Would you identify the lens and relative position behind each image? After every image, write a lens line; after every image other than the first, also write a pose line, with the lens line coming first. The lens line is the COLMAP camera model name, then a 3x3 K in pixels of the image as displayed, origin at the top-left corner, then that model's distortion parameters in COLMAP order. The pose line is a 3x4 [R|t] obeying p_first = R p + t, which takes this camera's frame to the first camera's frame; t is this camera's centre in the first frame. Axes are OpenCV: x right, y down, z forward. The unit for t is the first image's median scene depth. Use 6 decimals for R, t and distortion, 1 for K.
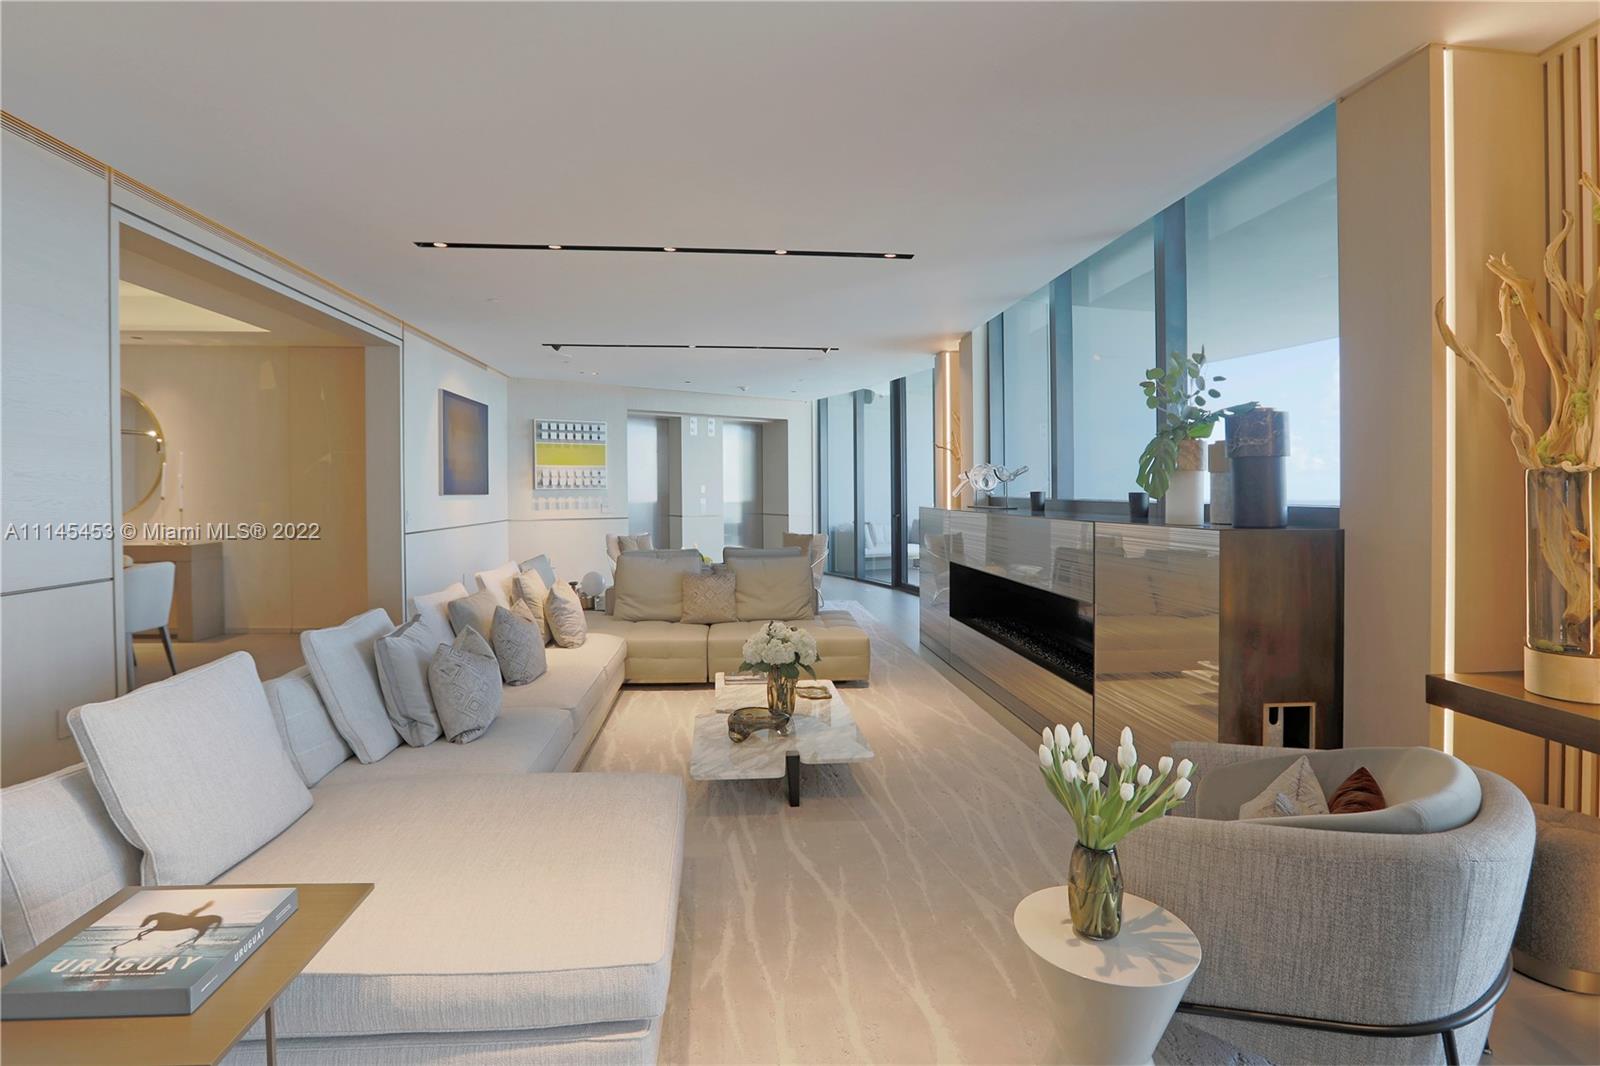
lens RADIAL K [[735.7, 0, 800.0], [0, 735.7, 533.0], [0, 0, 1]] dist [-0.054469, 0.020638]
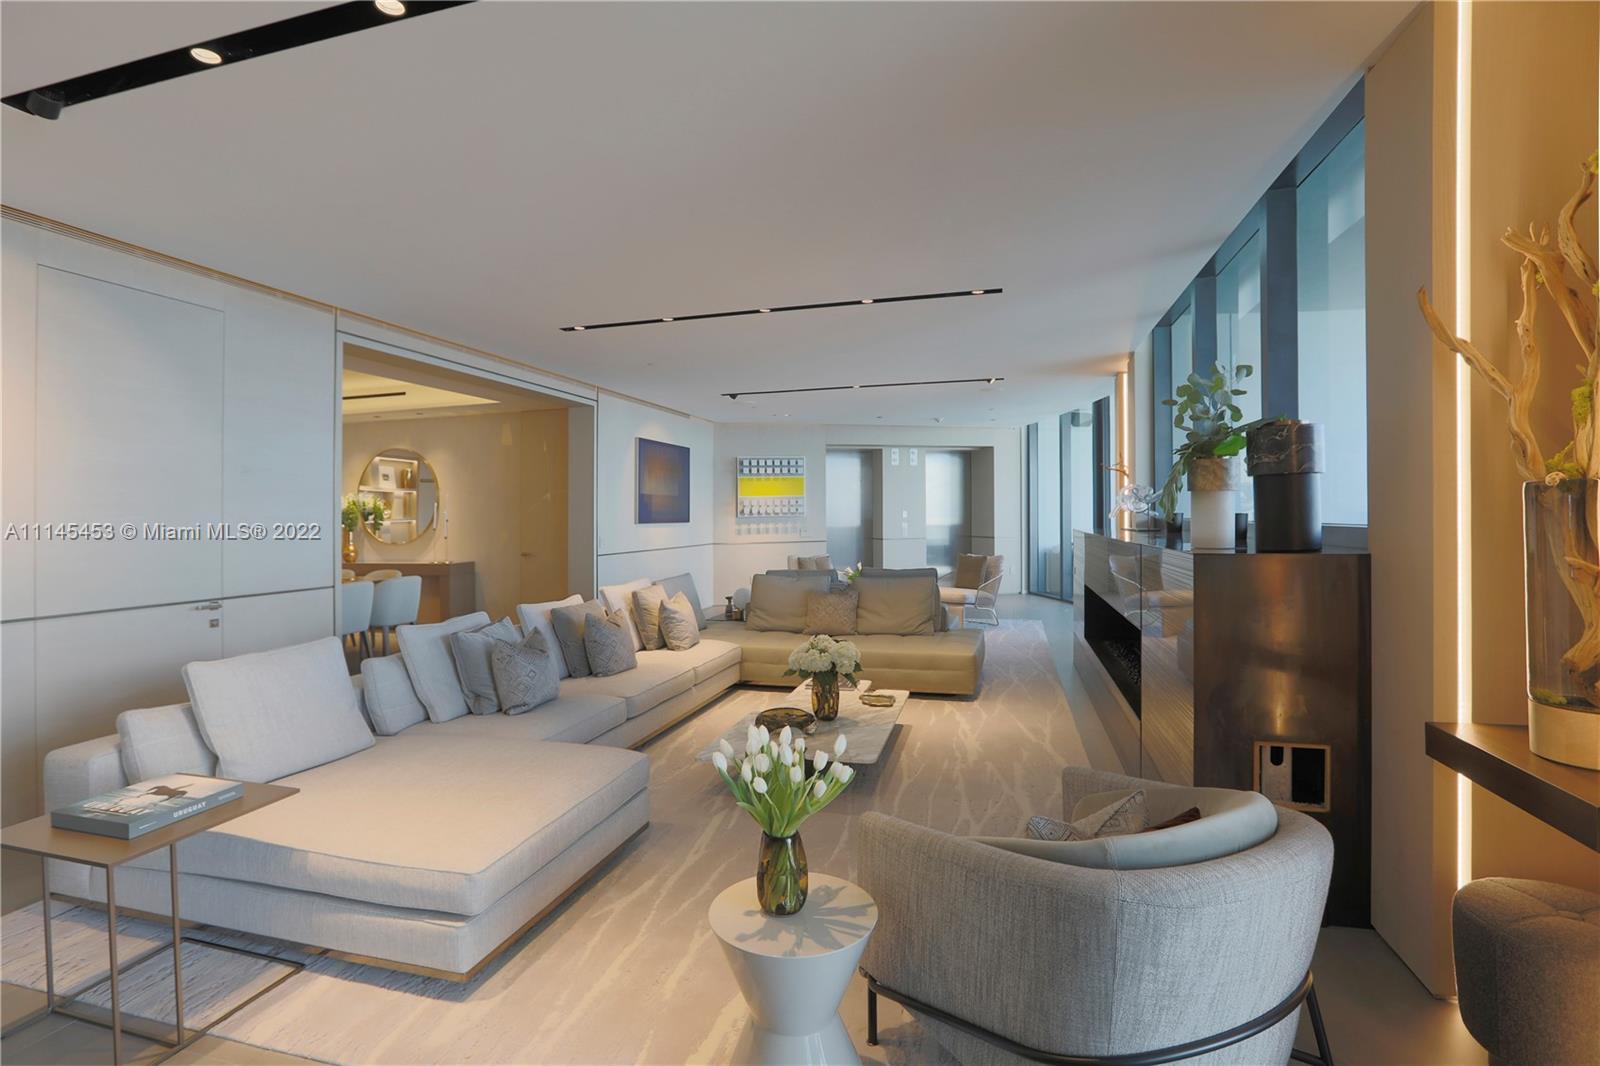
lens RADIAL K [[678.1, 0, 799.3], [0, 678.1, 552.7], [0, 0, 1]] dist [-0.042706, 0.014650]
pose [[0.949264, 0.000343, -0.314480, 0.236885], [-0.001048, 0.999997, -0.002070, -0.002418], [0.314478, 0.002295, 0.949262, 0.000328]]
